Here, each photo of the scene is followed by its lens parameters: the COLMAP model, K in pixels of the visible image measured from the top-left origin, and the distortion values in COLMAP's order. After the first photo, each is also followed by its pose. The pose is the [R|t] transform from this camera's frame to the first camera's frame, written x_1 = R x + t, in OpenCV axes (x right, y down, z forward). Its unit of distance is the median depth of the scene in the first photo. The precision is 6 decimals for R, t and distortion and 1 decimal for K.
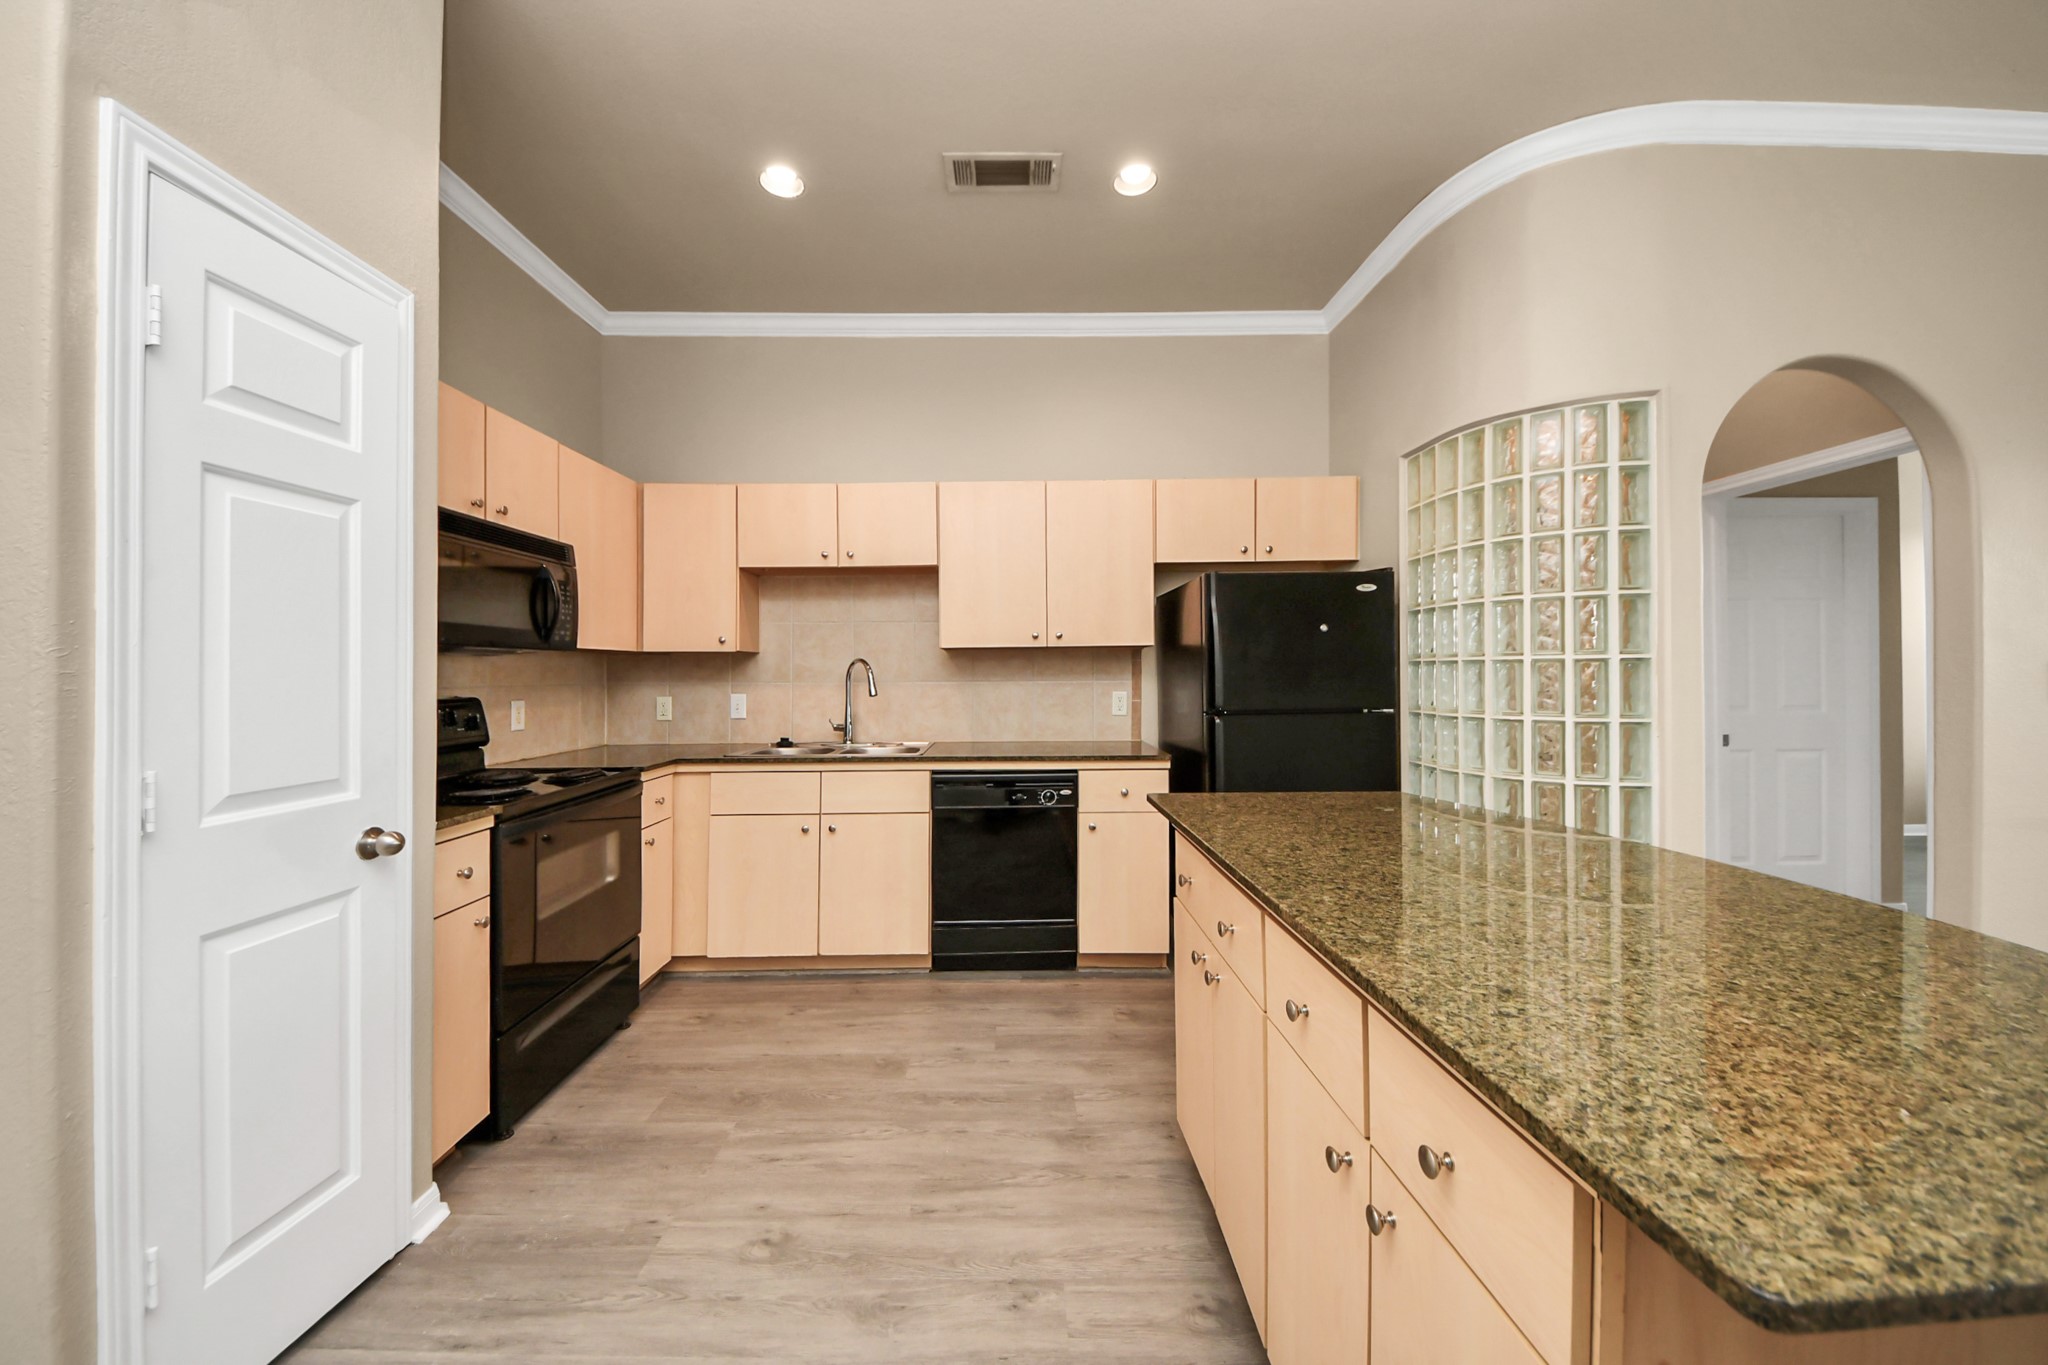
lens RADIAL K [[717.7, 0, 1024.0], [0, 717.7, 682.5], [0, 0, 1]] dist [0.014122, -0.011891]
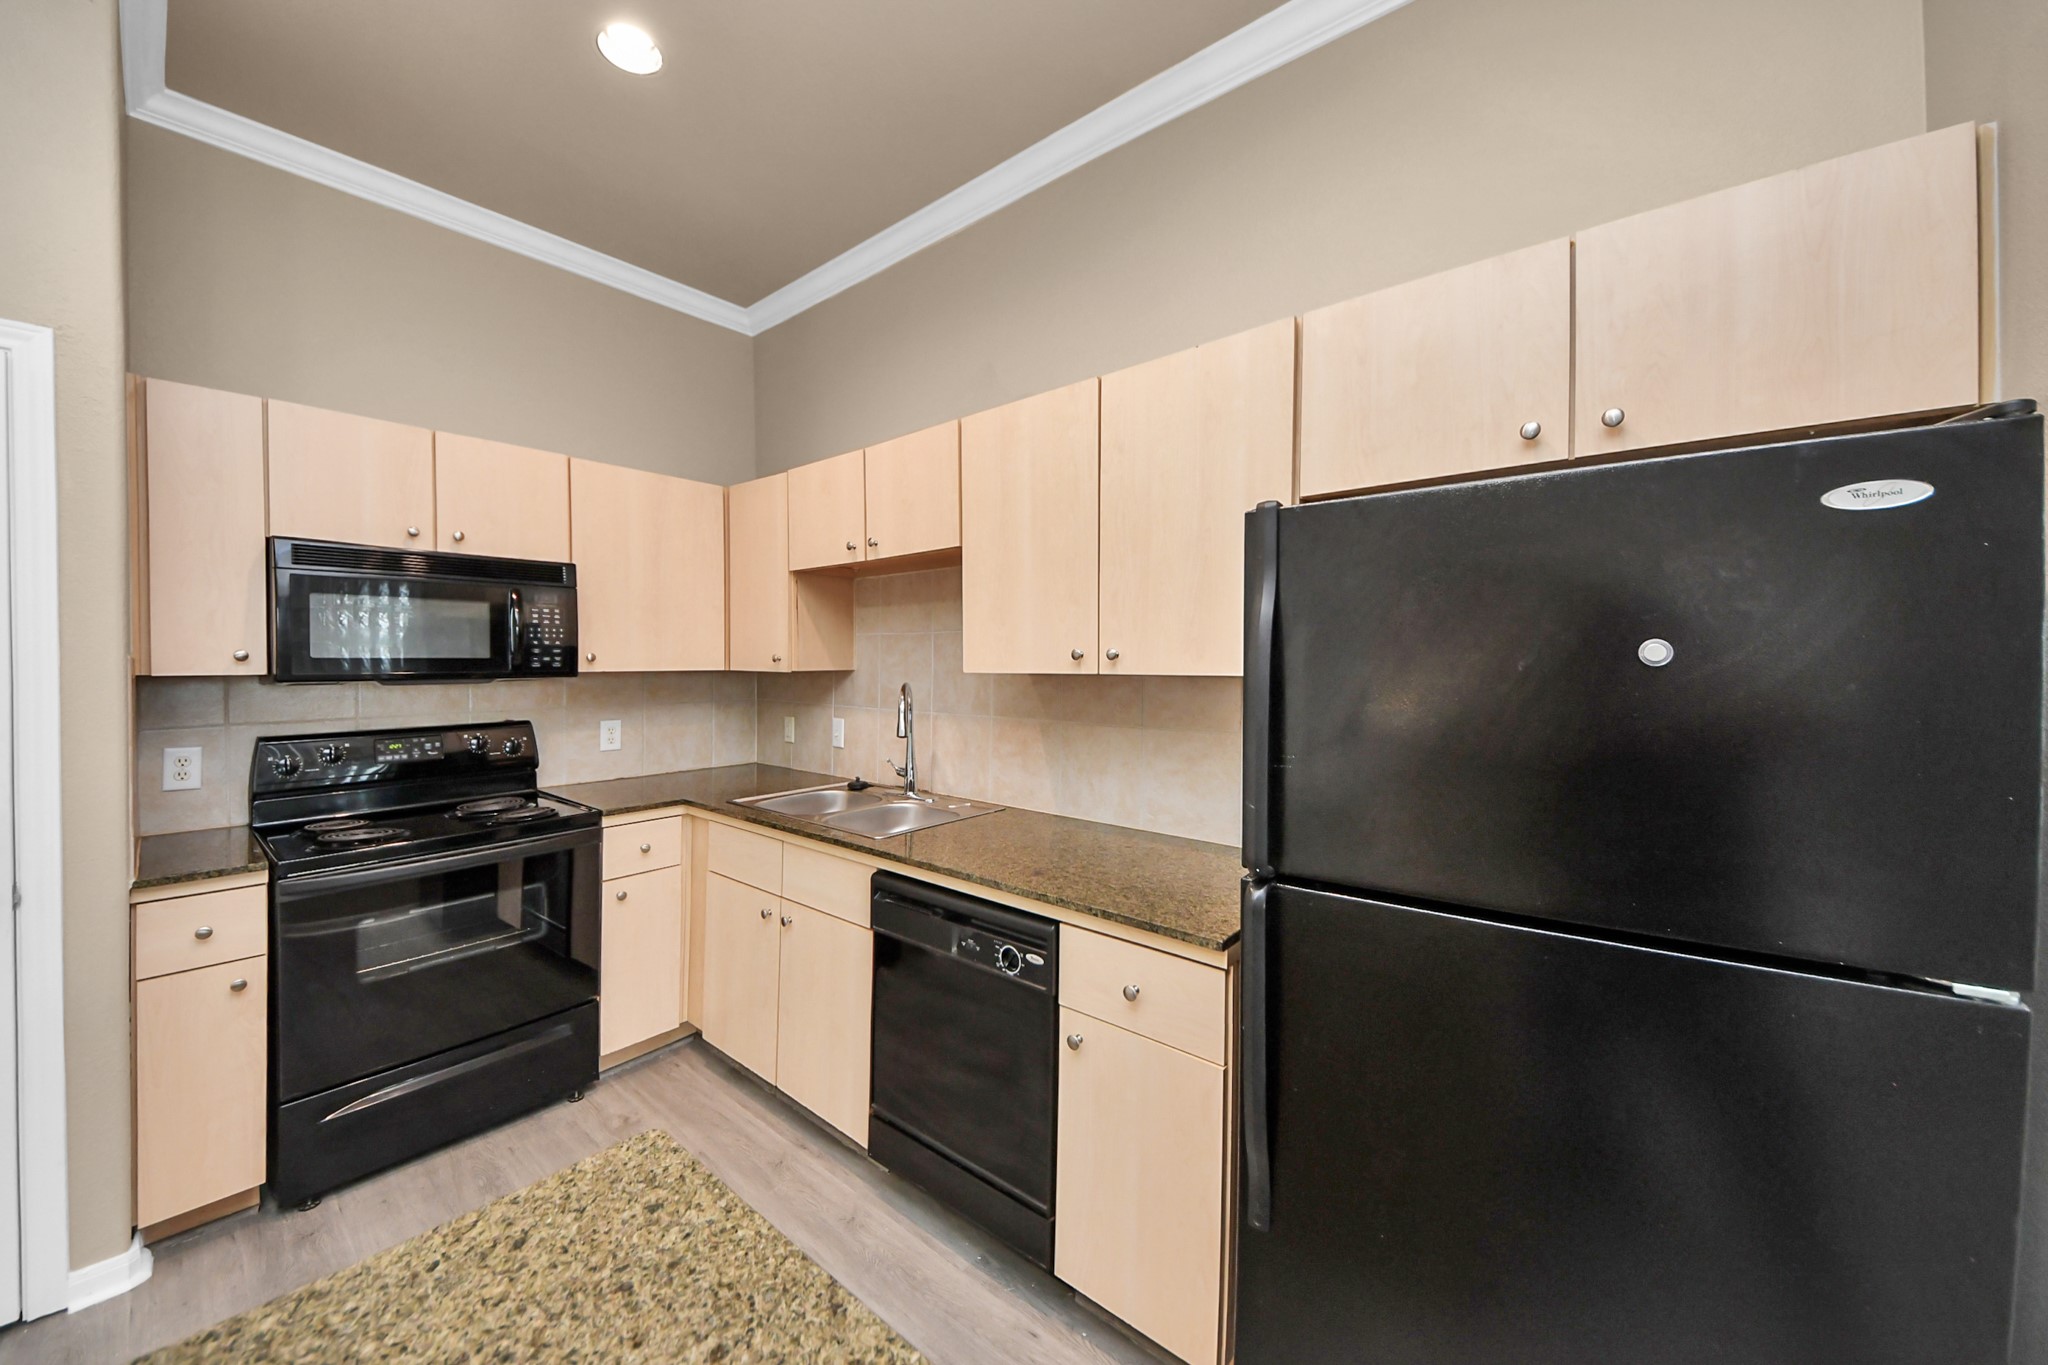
lens RADIAL K [[745.1, 0, 1011.2], [0, 745.1, 674.8], [0, 0, 1]] dist [0.049311, -0.026312]
pose [[0.747241, 0.022123, -0.664184, 0.406021], [-0.017023, 0.999755, 0.014149, -0.063243], [0.664335, 0.000734, 0.747435, 0.577282]]
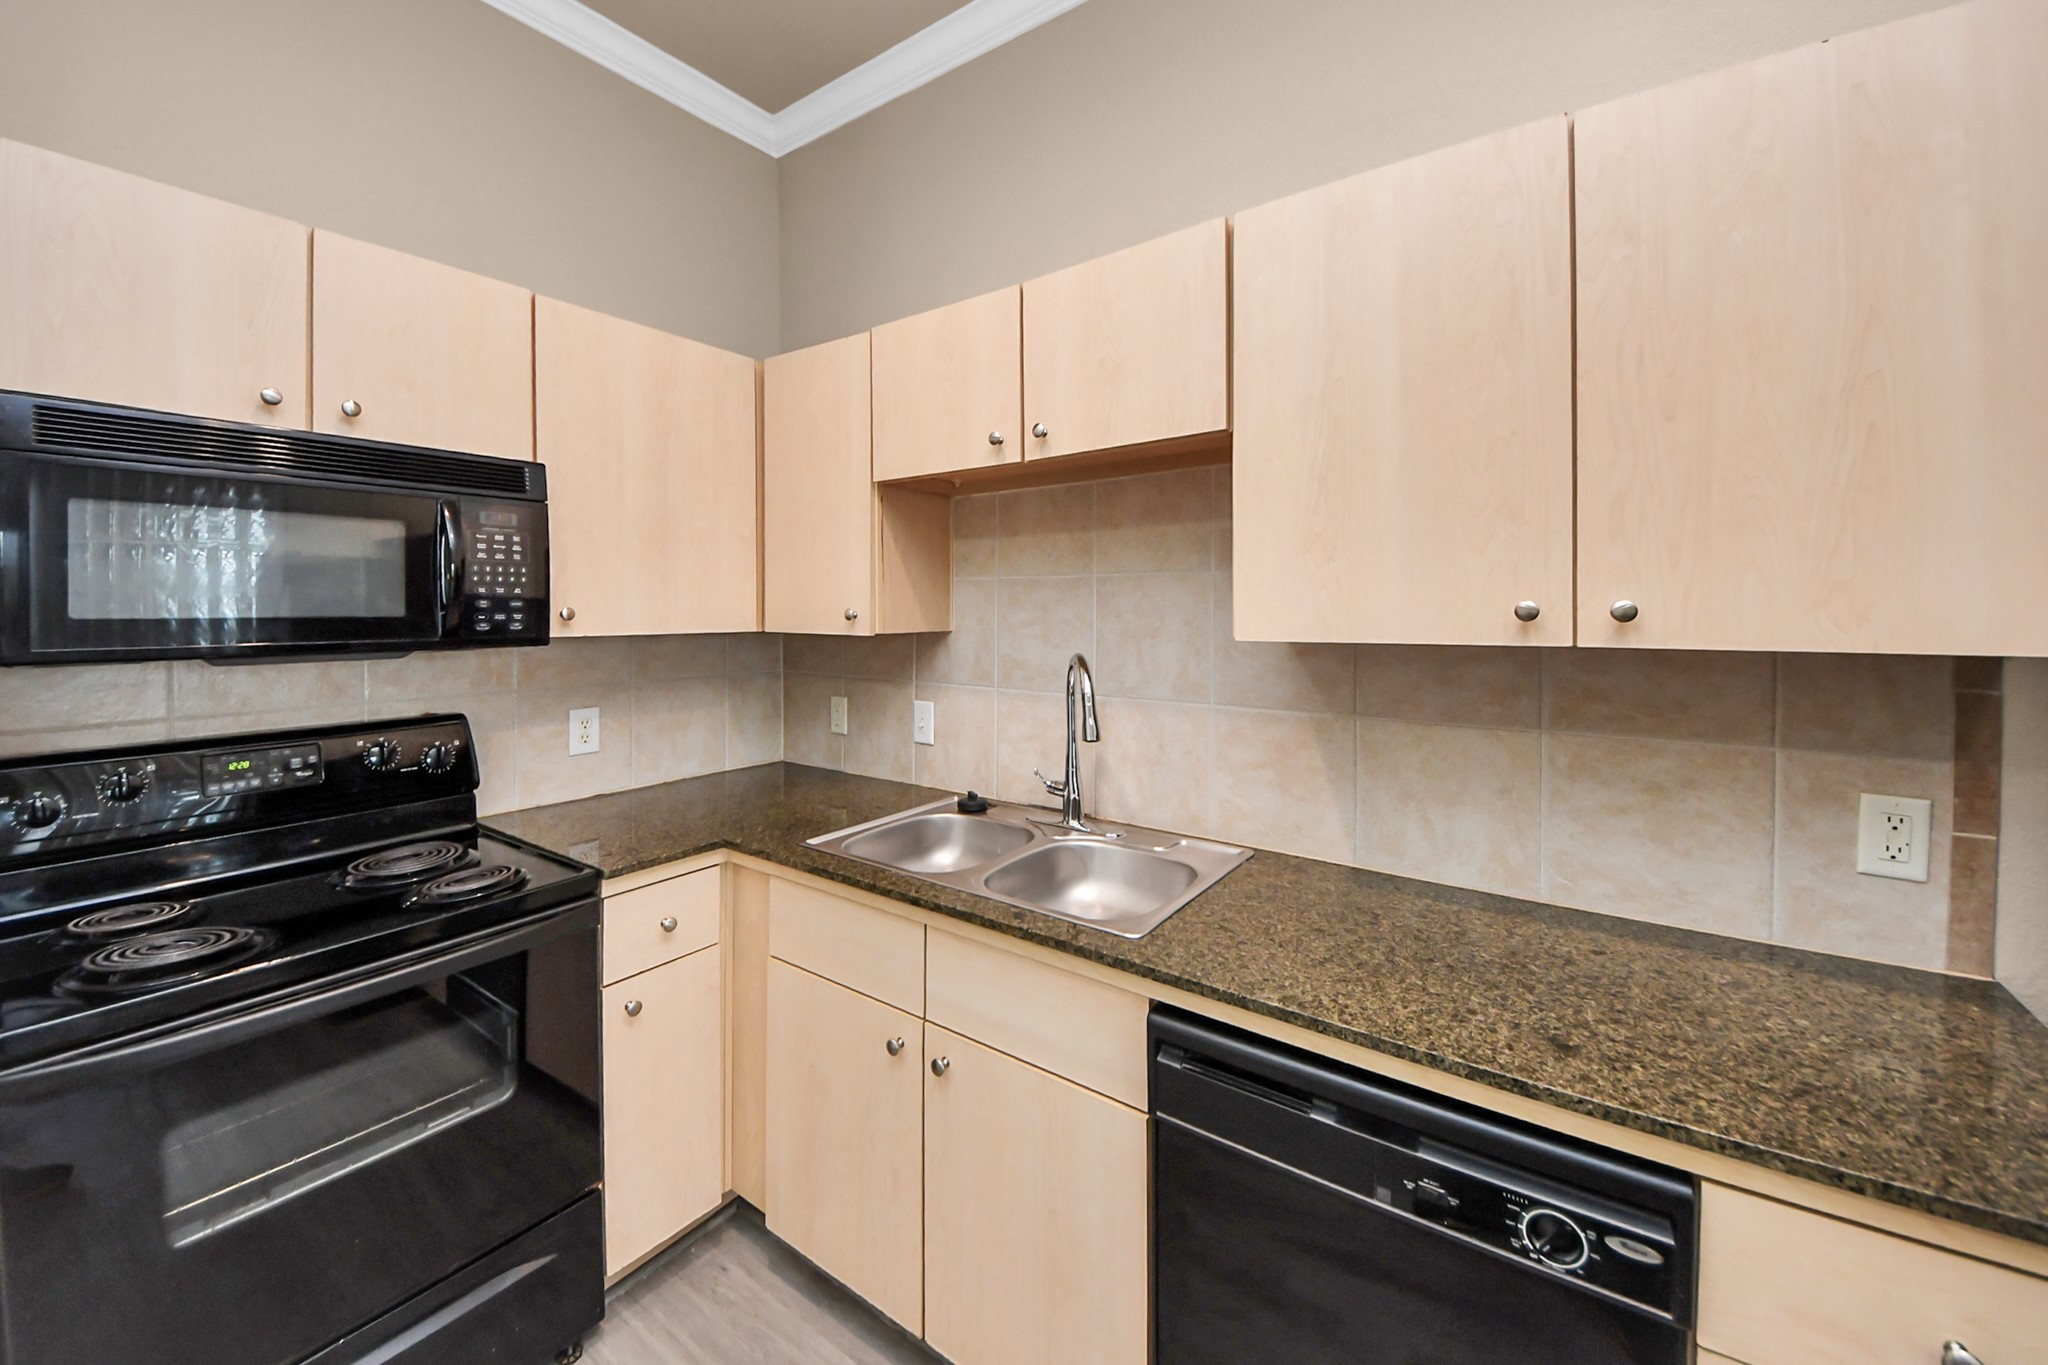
lens RADIAL K [[775.2, 0, 997.6], [0, 775.2, 628.4], [0, 0, 1]] dist [0.014686, -0.009980]
pose [[0.796832, 0.022606, -0.603778, 0.039346], [-0.015810, 0.999738, 0.016567, -0.066796], [0.603994, -0.003655, 0.796981, 0.647964]]
